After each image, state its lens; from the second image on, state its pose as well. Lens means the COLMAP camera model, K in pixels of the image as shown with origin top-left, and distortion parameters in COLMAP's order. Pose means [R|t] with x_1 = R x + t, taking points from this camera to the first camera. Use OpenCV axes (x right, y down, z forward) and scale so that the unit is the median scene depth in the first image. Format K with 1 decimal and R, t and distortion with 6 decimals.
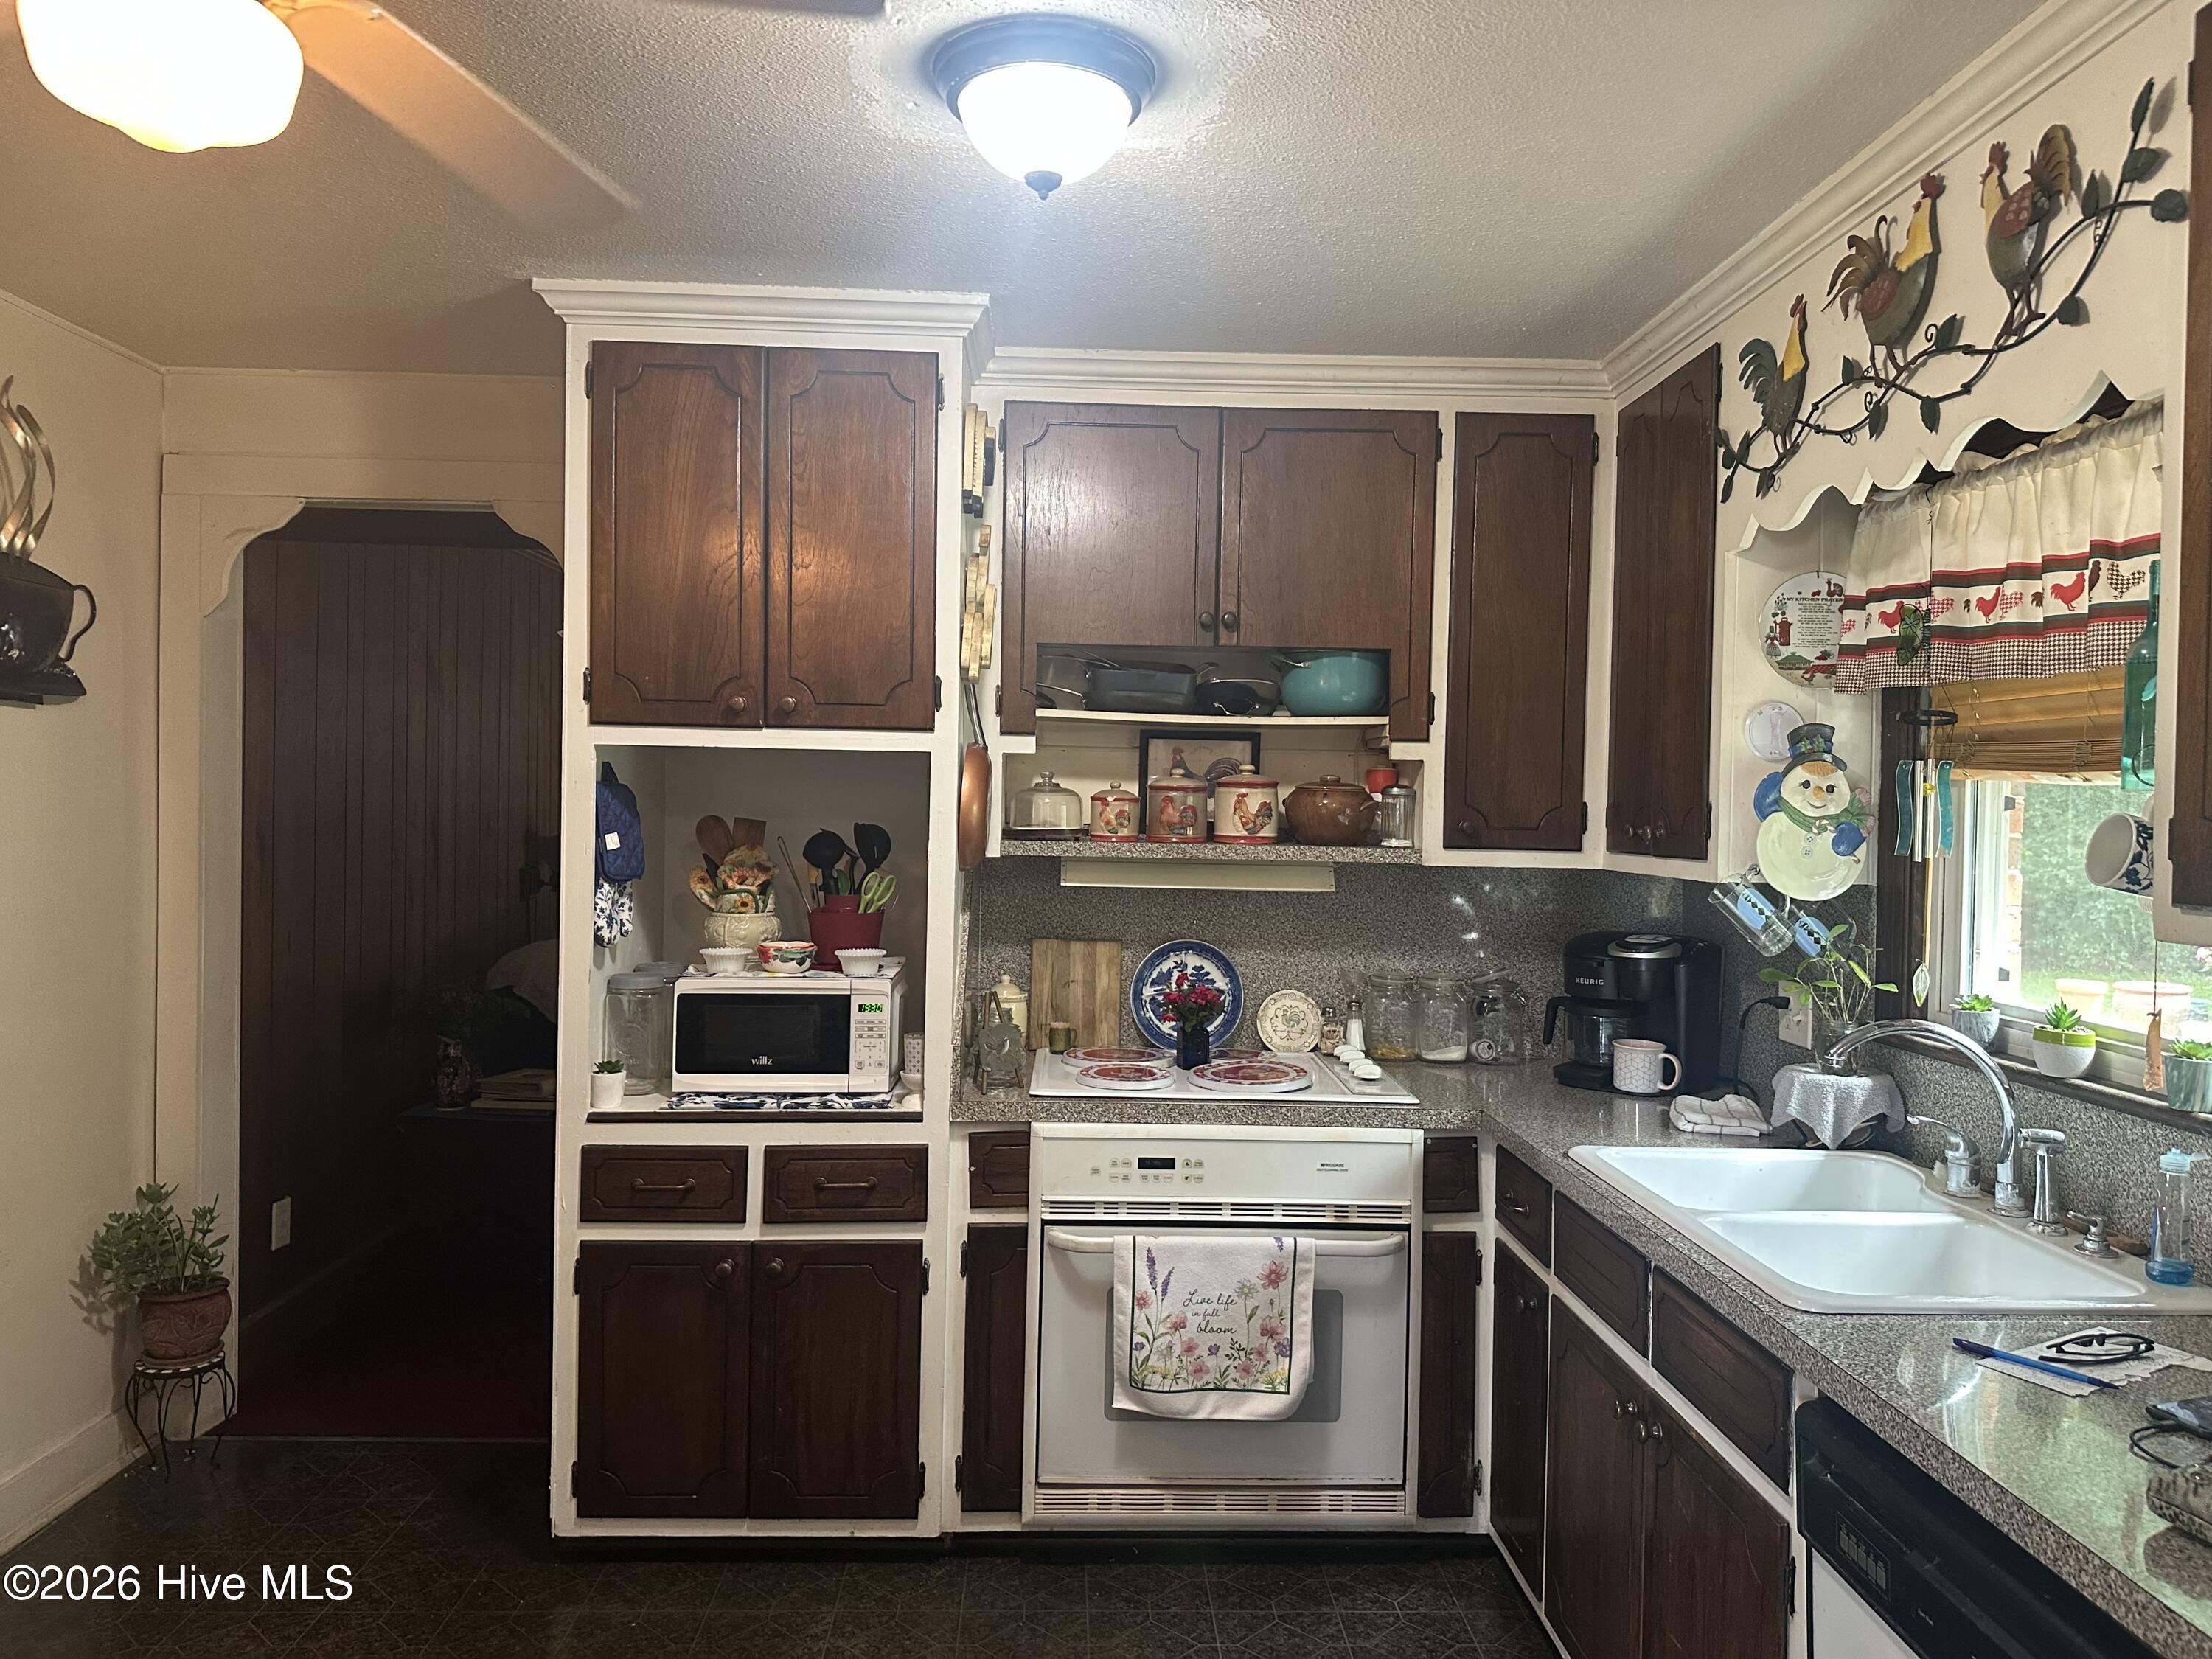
lens RADIAL K [[1526.2, 0, 1106.0], [0, 1526.2, 829.5], [0, 0, 1]] dist [0.133947, -0.274910]
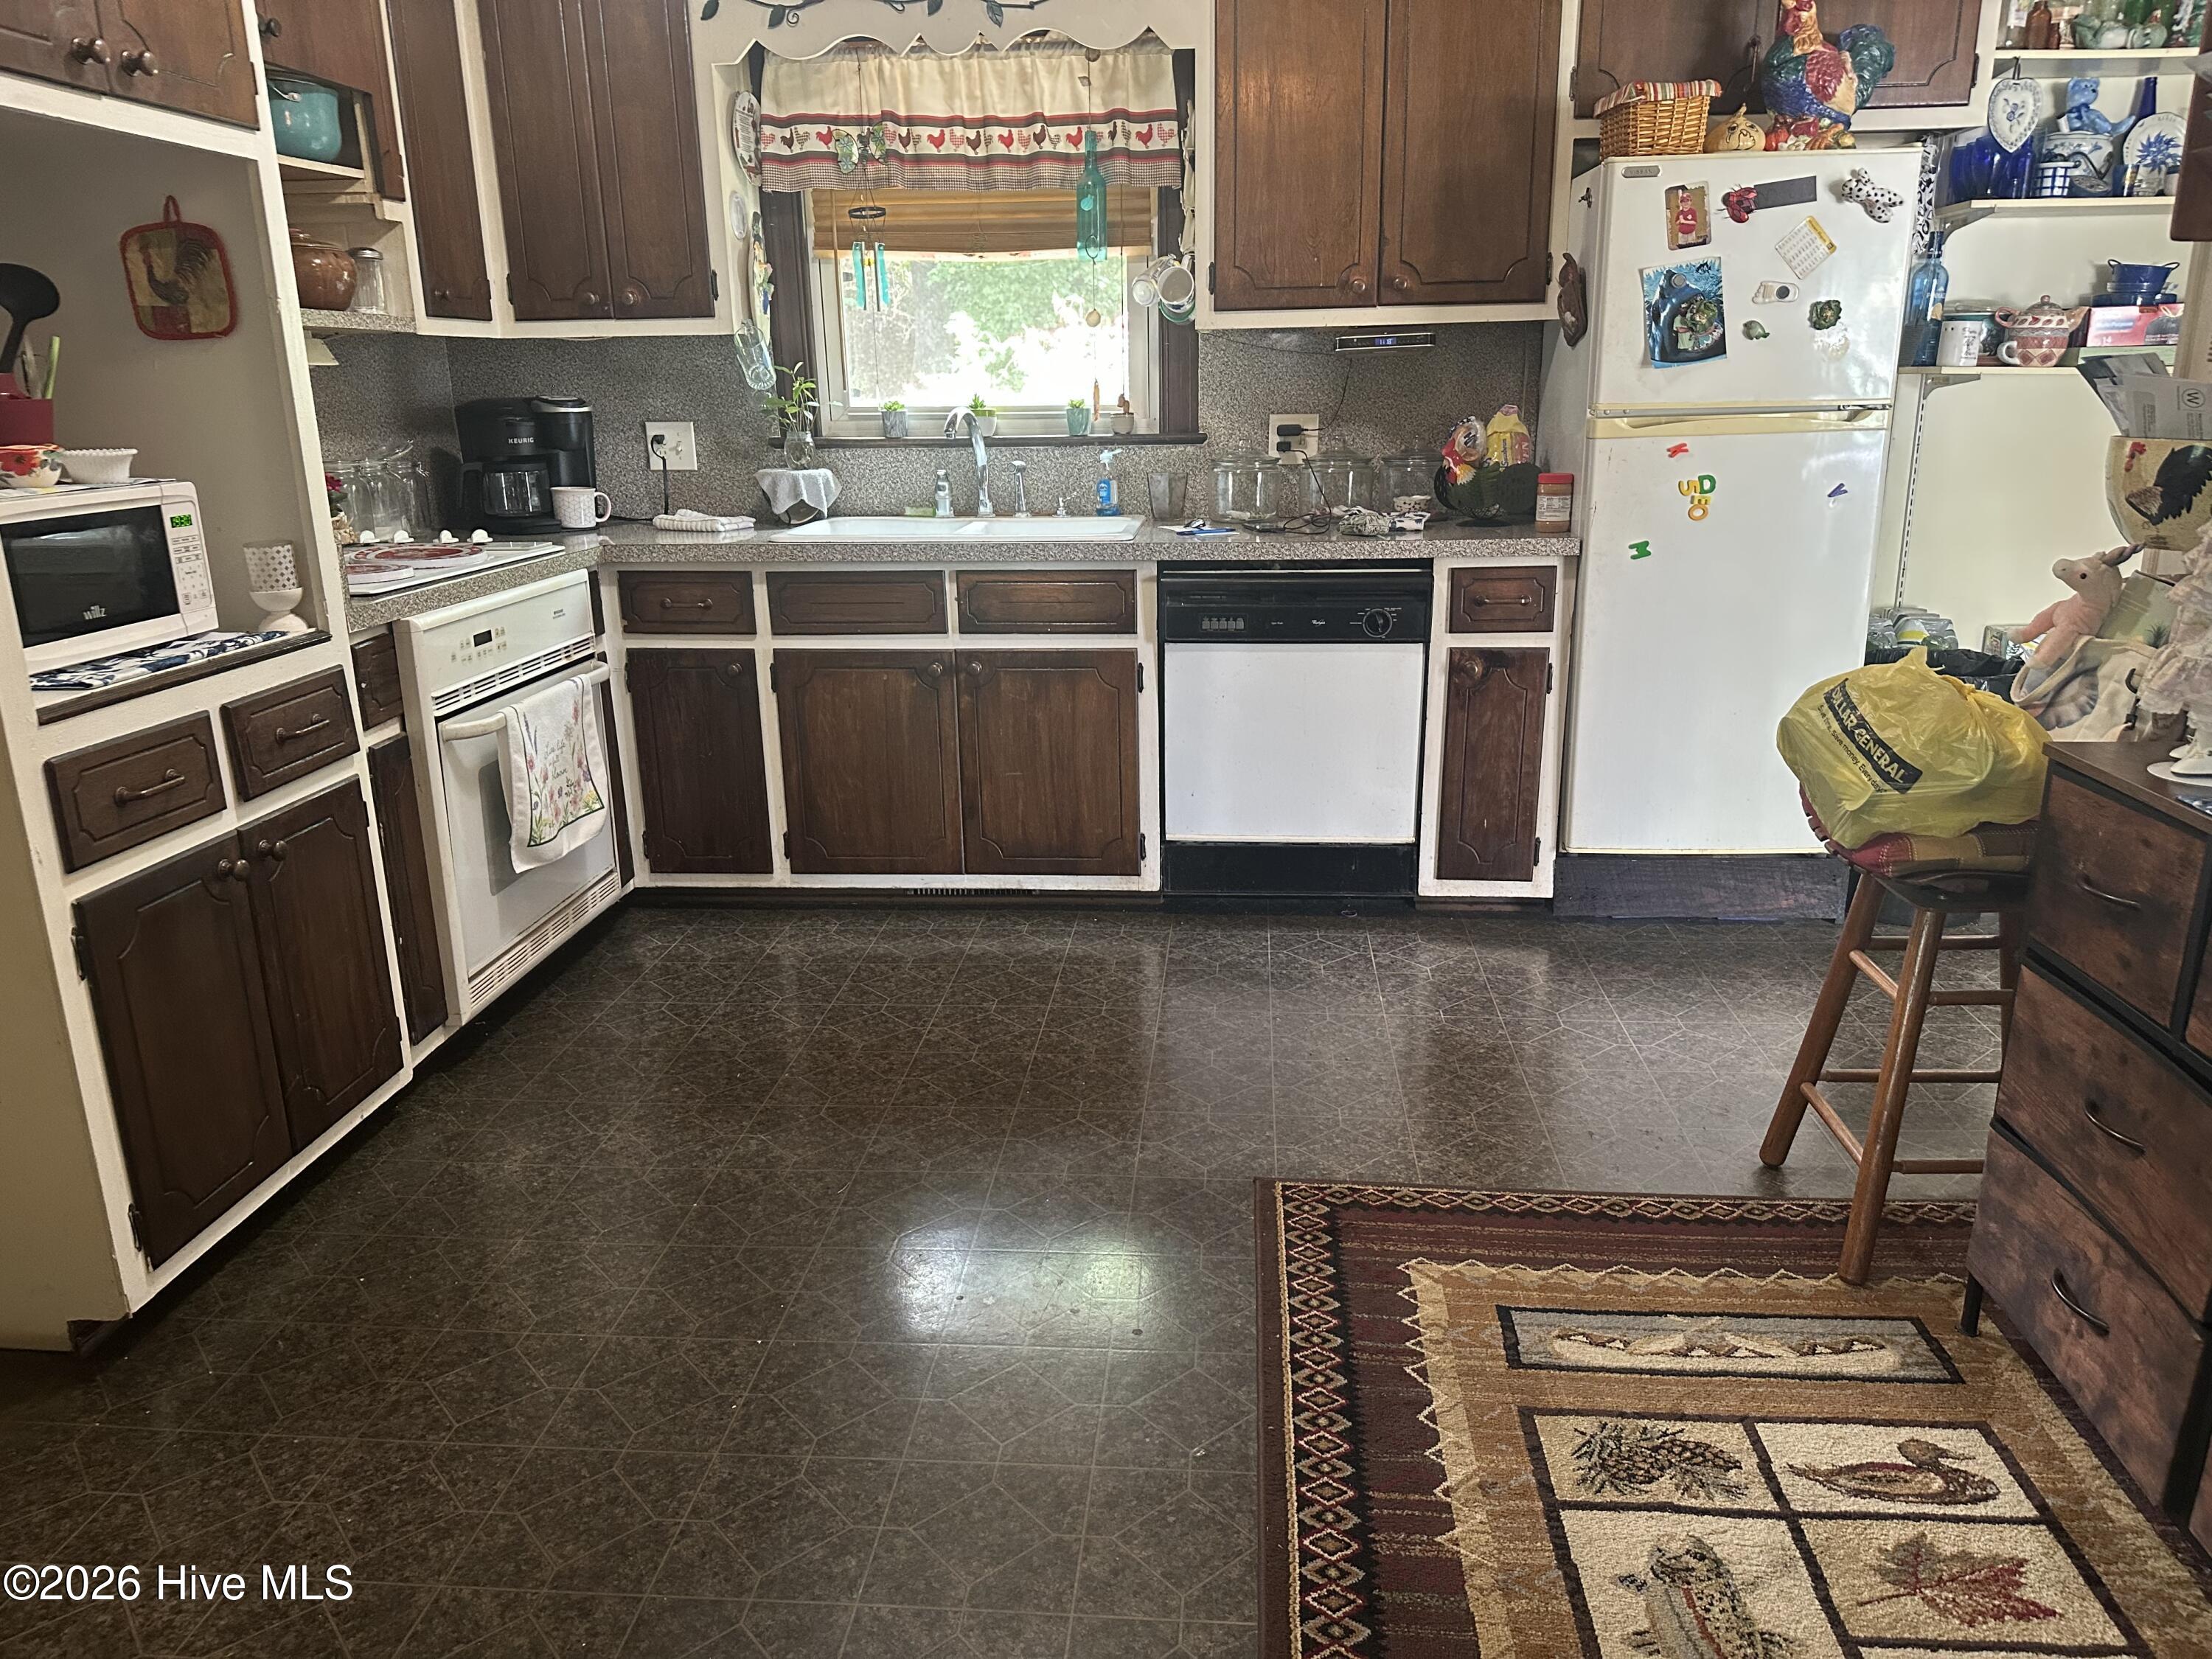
lens RADIAL K [[1551.2, 0, 1106.0], [0, 1551.2, 829.5], [0, 0, 1]] dist [0.001942, -0.002950]
pose [[0.124595, -0.297436, 0.946577, -0.901114], [0.033451, 0.954728, 0.295594, 0.053860], [-0.991644, -0.005166, 0.128904, 0.474722]]
